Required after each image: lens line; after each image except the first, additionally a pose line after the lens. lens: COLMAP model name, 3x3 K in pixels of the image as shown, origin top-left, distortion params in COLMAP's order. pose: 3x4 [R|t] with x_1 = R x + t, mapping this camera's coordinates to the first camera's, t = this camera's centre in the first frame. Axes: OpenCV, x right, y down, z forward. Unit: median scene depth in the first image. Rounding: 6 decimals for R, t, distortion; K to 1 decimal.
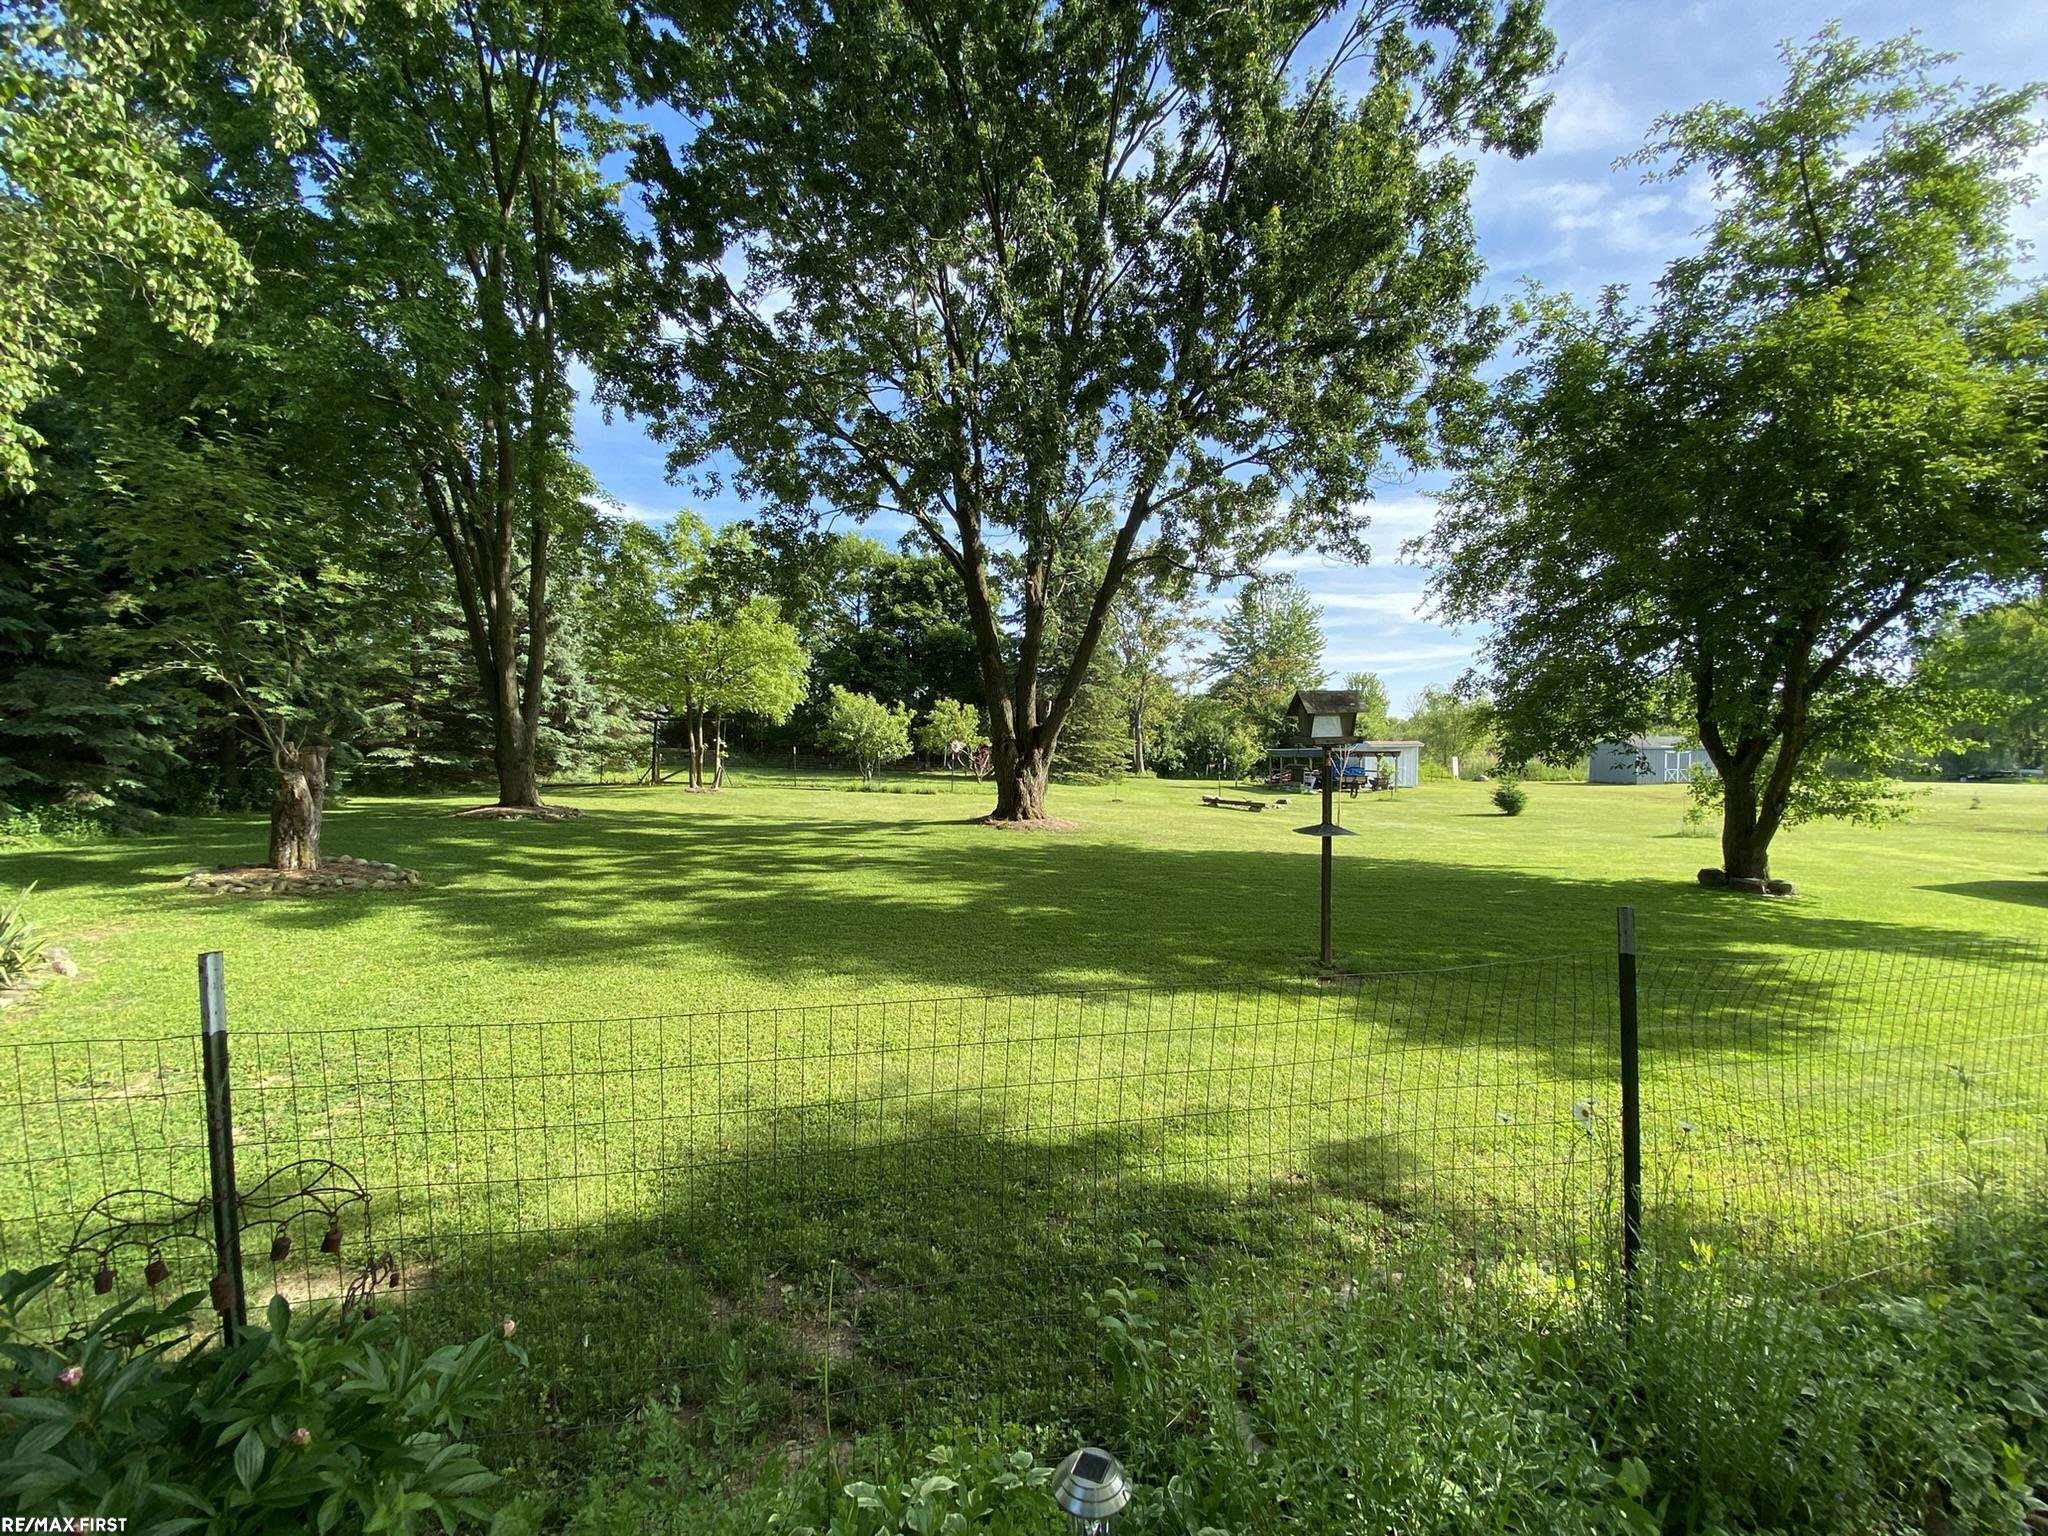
lens RADIAL K [[817.9, 0, 1024.0], [0, 817.9, 768.0], [0, 0, 1]] dist [-0.000260, -0.000116]
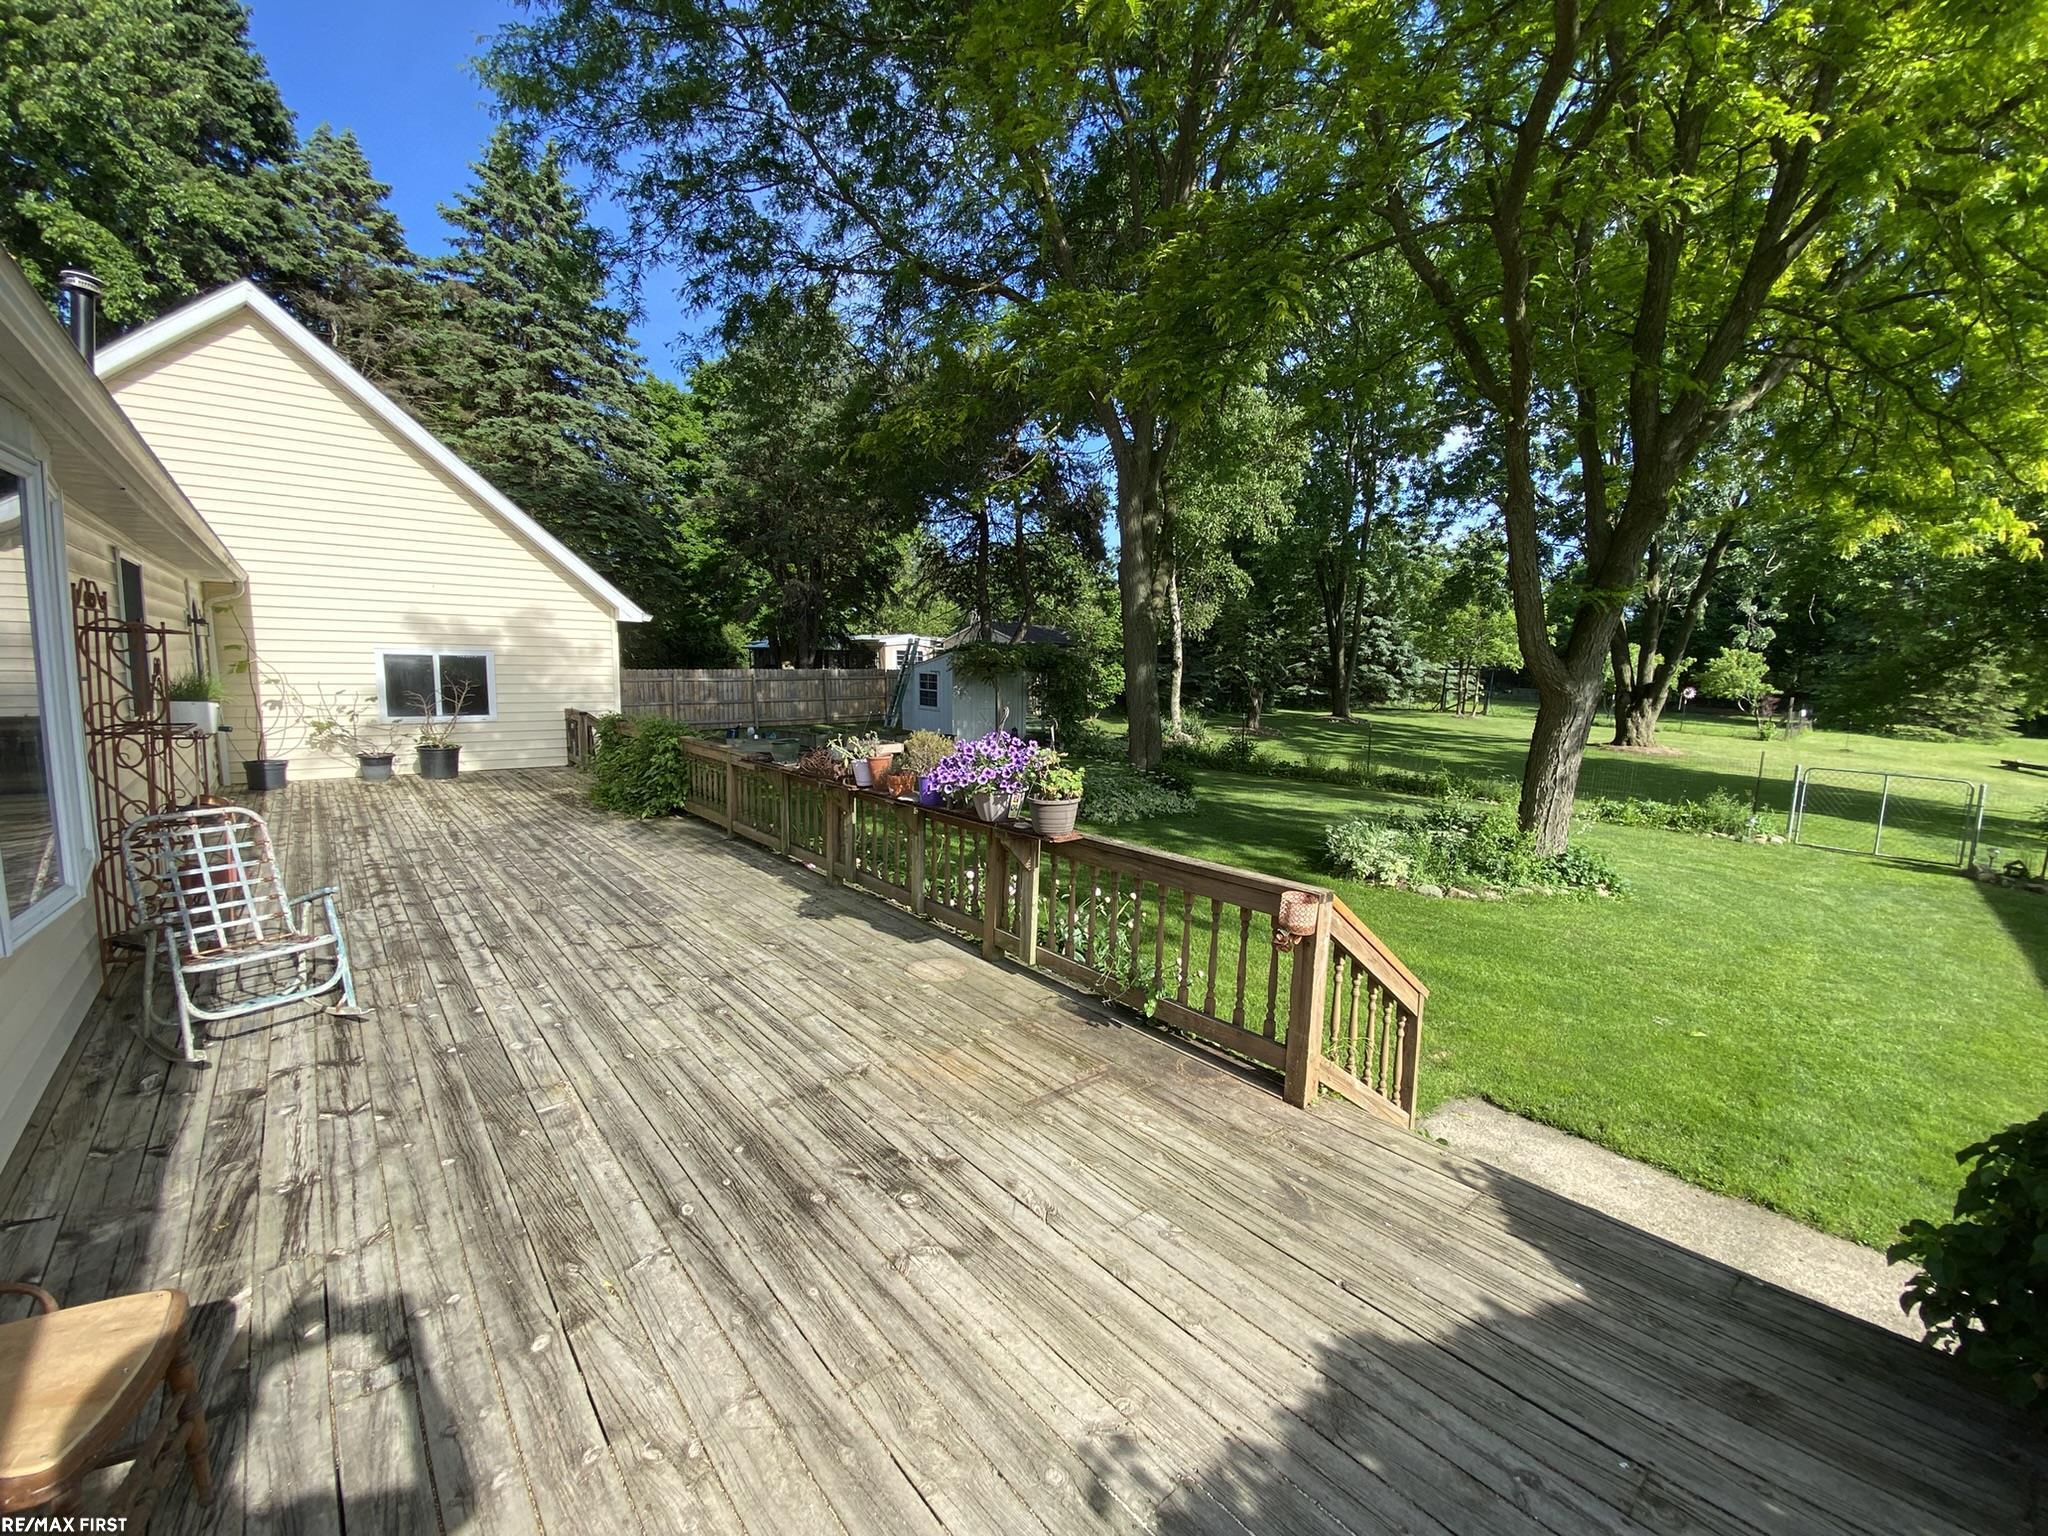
lens RADIAL K [[817.9, 0, 1024.0], [0, 817.9, 768.0], [0, 0, 1]] dist [-0.000260, -0.000116]
pose [[0.521540, 0.111406, -0.845922, 0.611819], [-0.039482, 0.993528, 0.106503, -0.010725], [0.852313, -0.022146, 0.522563, -0.643978]]
